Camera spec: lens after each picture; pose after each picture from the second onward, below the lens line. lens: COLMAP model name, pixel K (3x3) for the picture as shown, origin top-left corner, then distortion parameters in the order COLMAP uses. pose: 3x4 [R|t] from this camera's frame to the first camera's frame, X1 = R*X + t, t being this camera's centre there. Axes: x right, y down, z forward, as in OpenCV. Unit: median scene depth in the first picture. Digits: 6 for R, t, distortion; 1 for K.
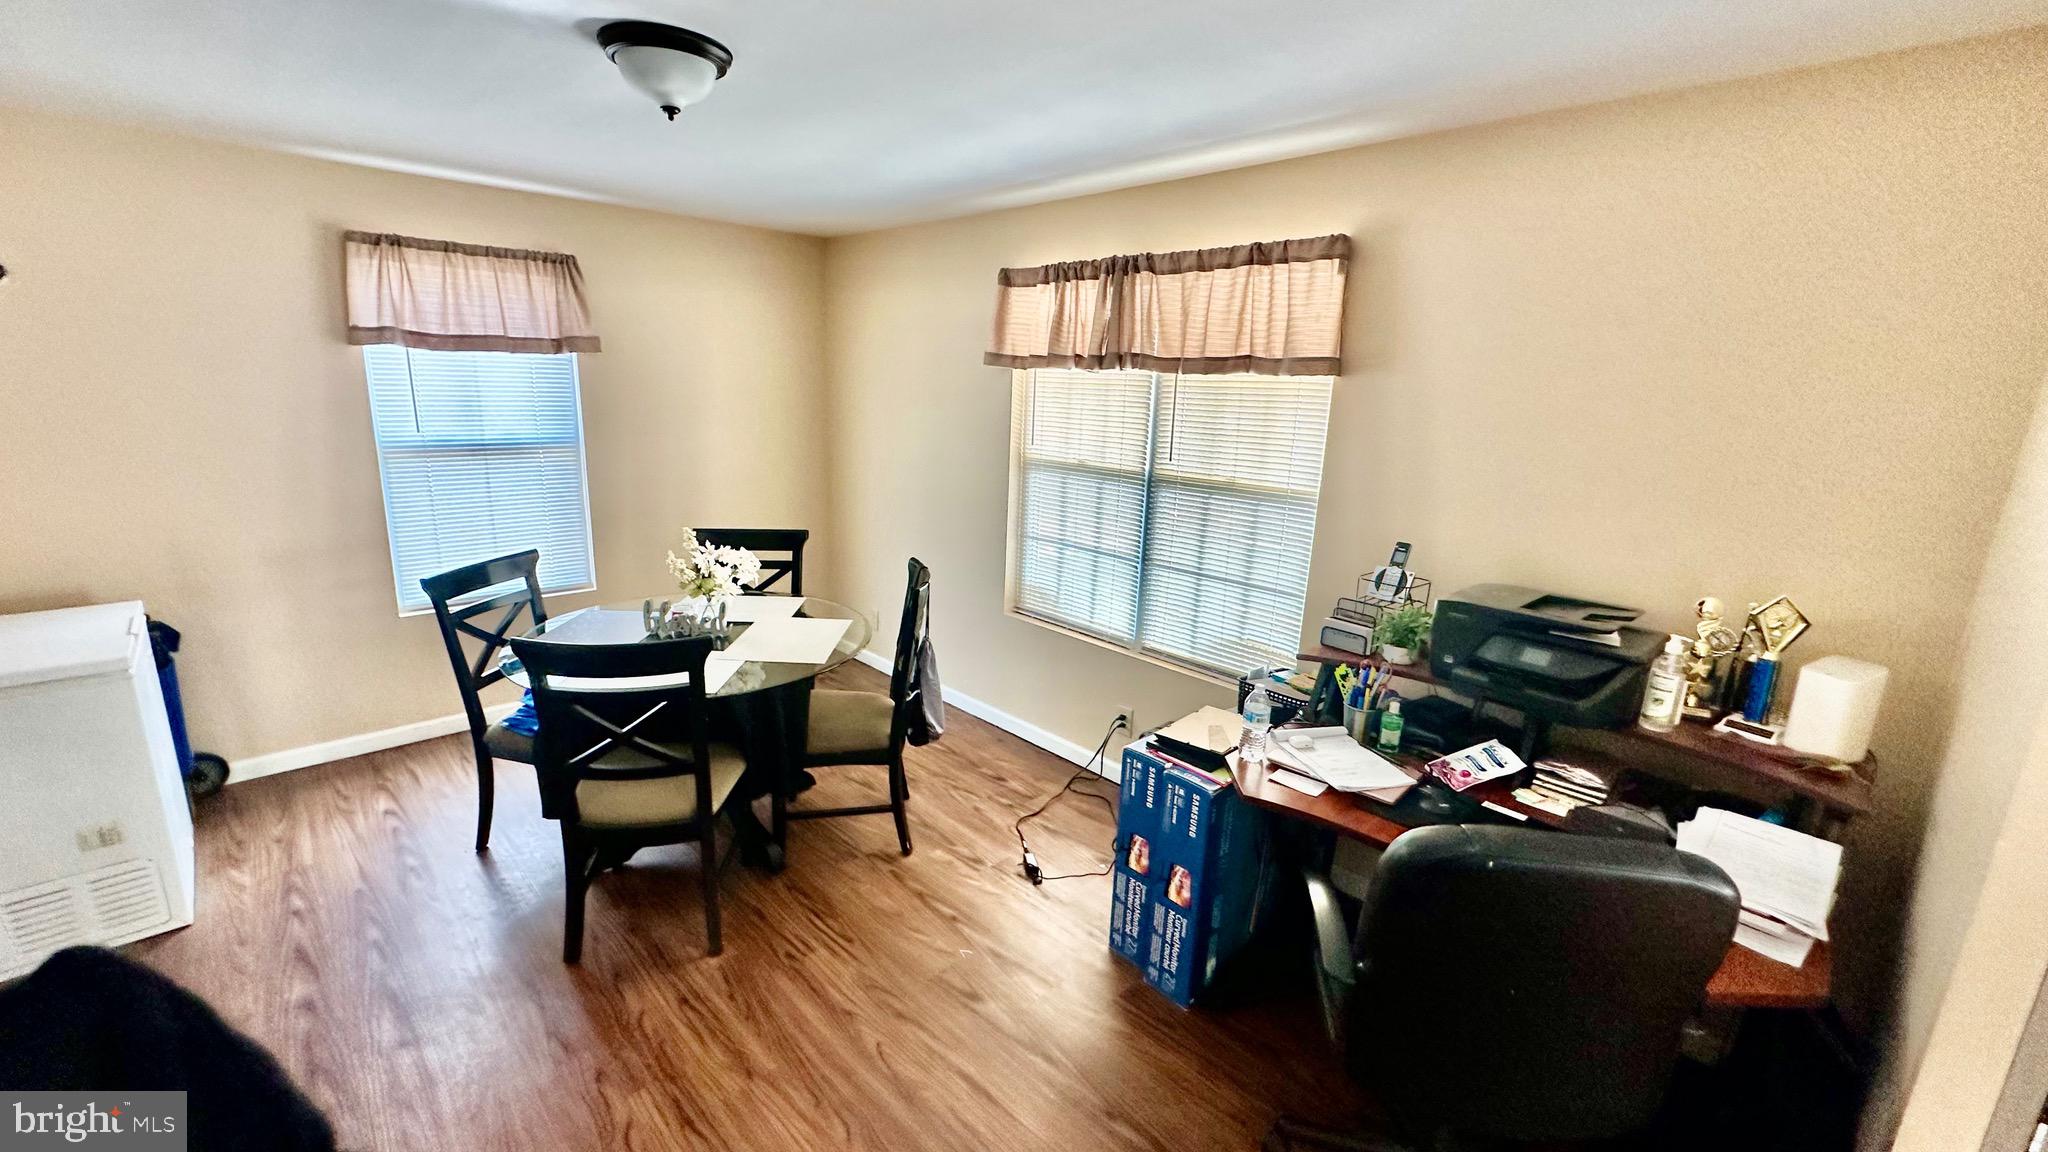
lens RADIAL K [[822.2, 0, 1020.6], [0, 822.2, 580.5], [0, 0, 1]] dist [-0.001715, -0.000246]
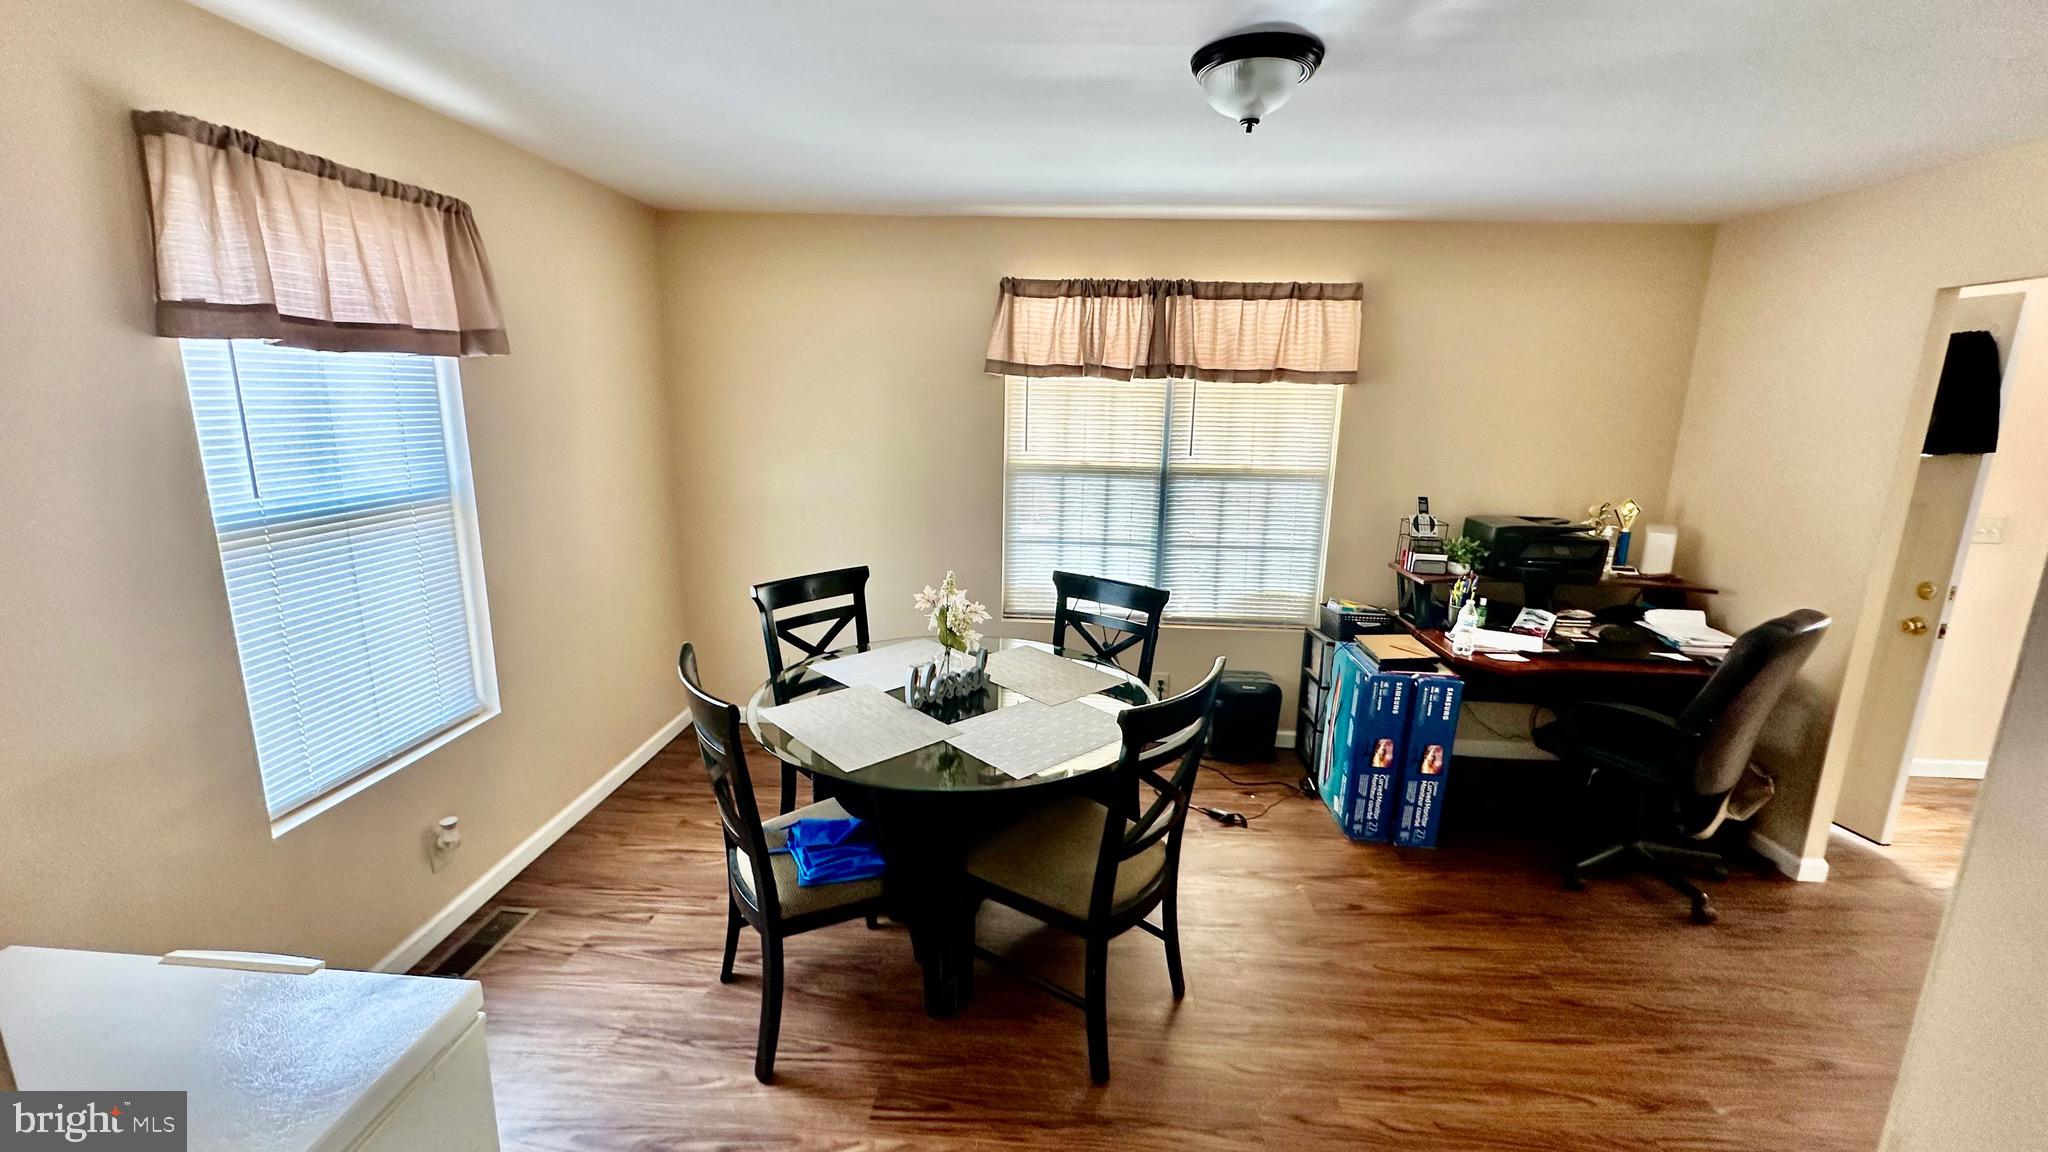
lens RADIAL K [[822.2, 0, 1023.2], [0, 822.2, 580.0], [0, 0, 1]] dist [-0.001715, -0.000246]
pose [[0.731242, -0.167335, 0.661275, -0.827485], [0.165481, 0.984001, 0.066011, -0.089476], [-0.661741, 0.061159, 0.747234, 0.293678]]
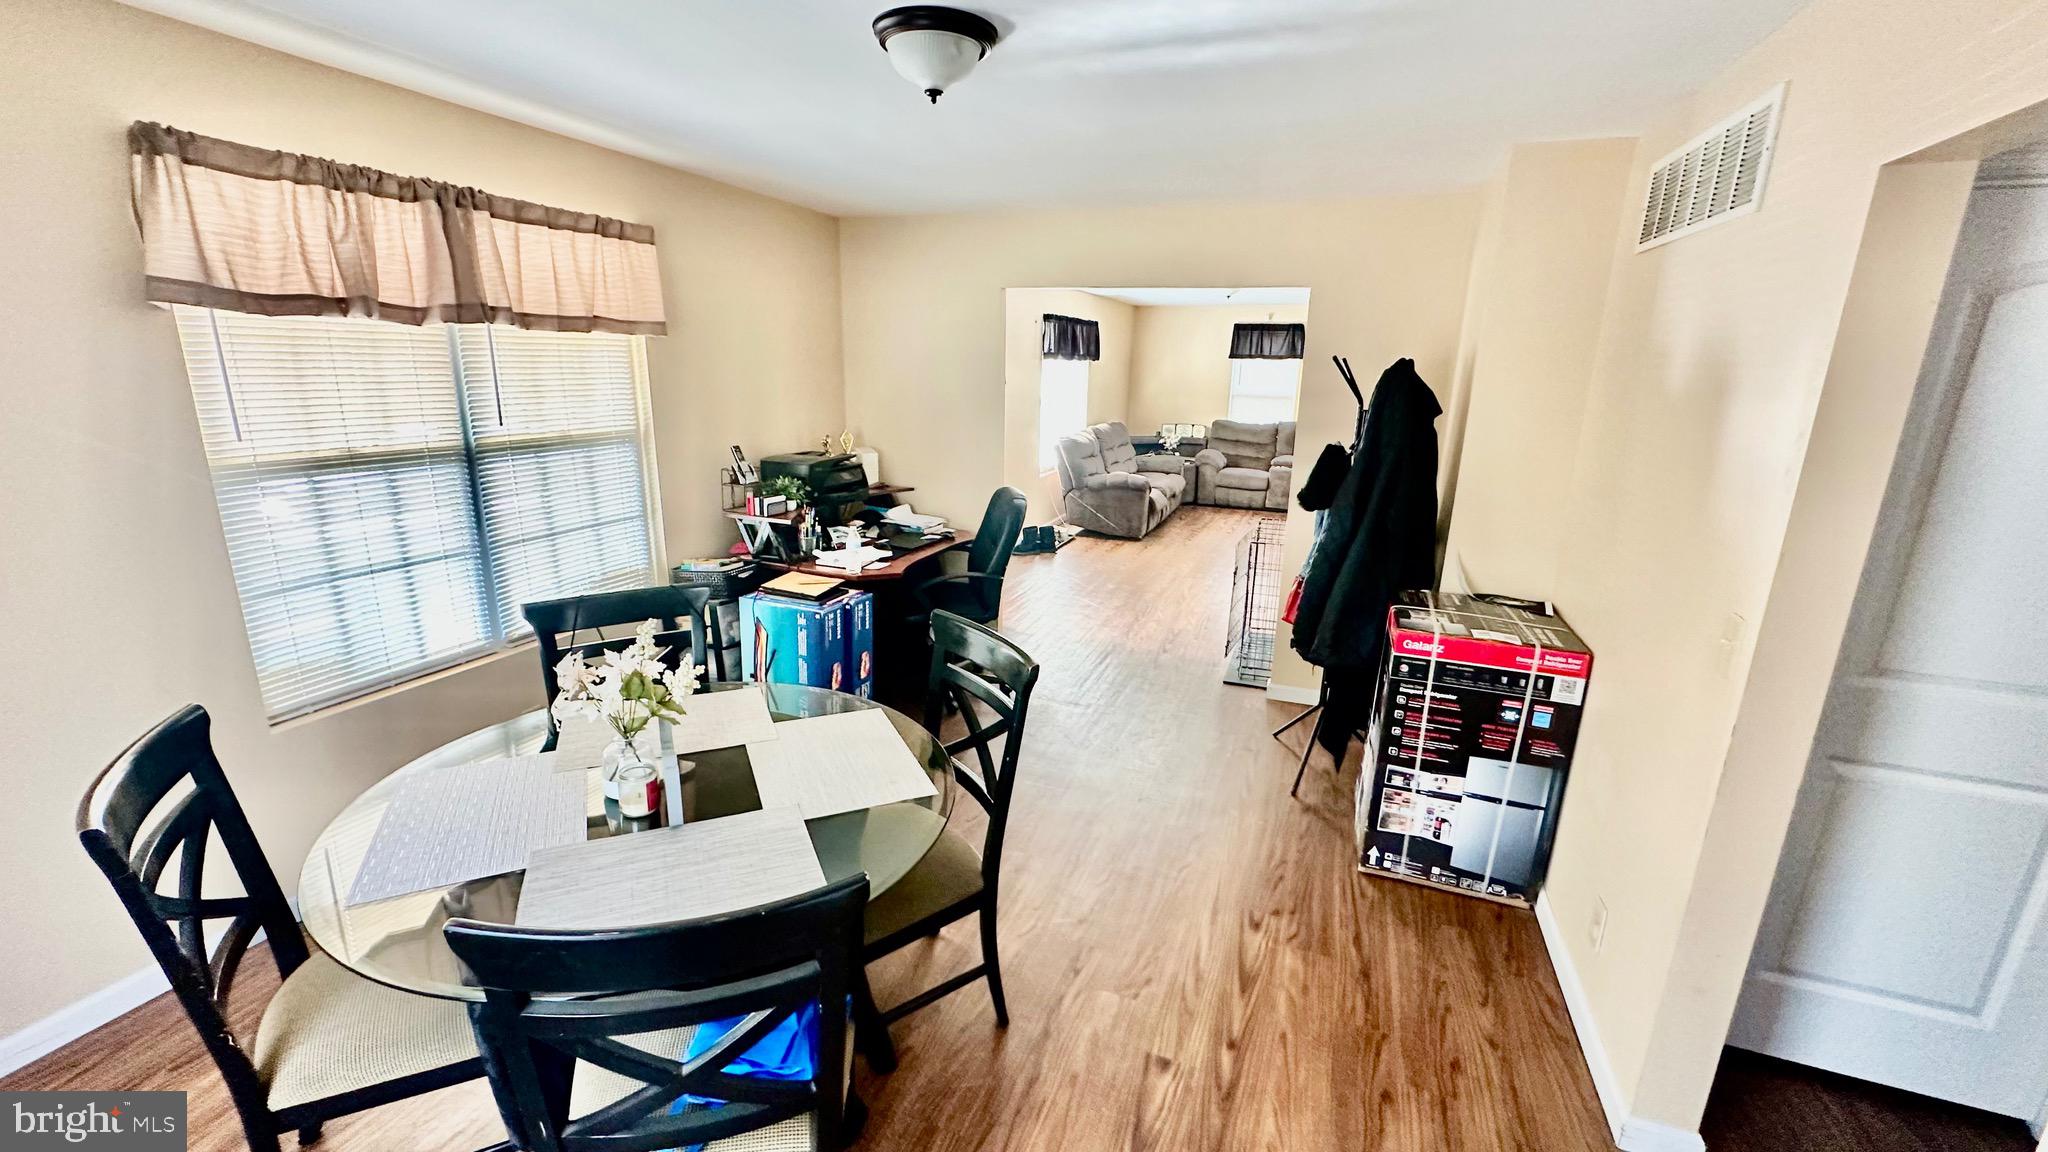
lens RADIAL K [[822.2, 0, 1027.3], [0, 822.2, 576.8], [0, 0, 1]] dist [-0.001715, -0.000246]
pose [[-0.429080, -0.273206, 0.860958, -0.916971], [0.172287, 0.910908, 0.374919, -0.239294], [-0.886684, 0.309202, -0.343782, 0.871075]]
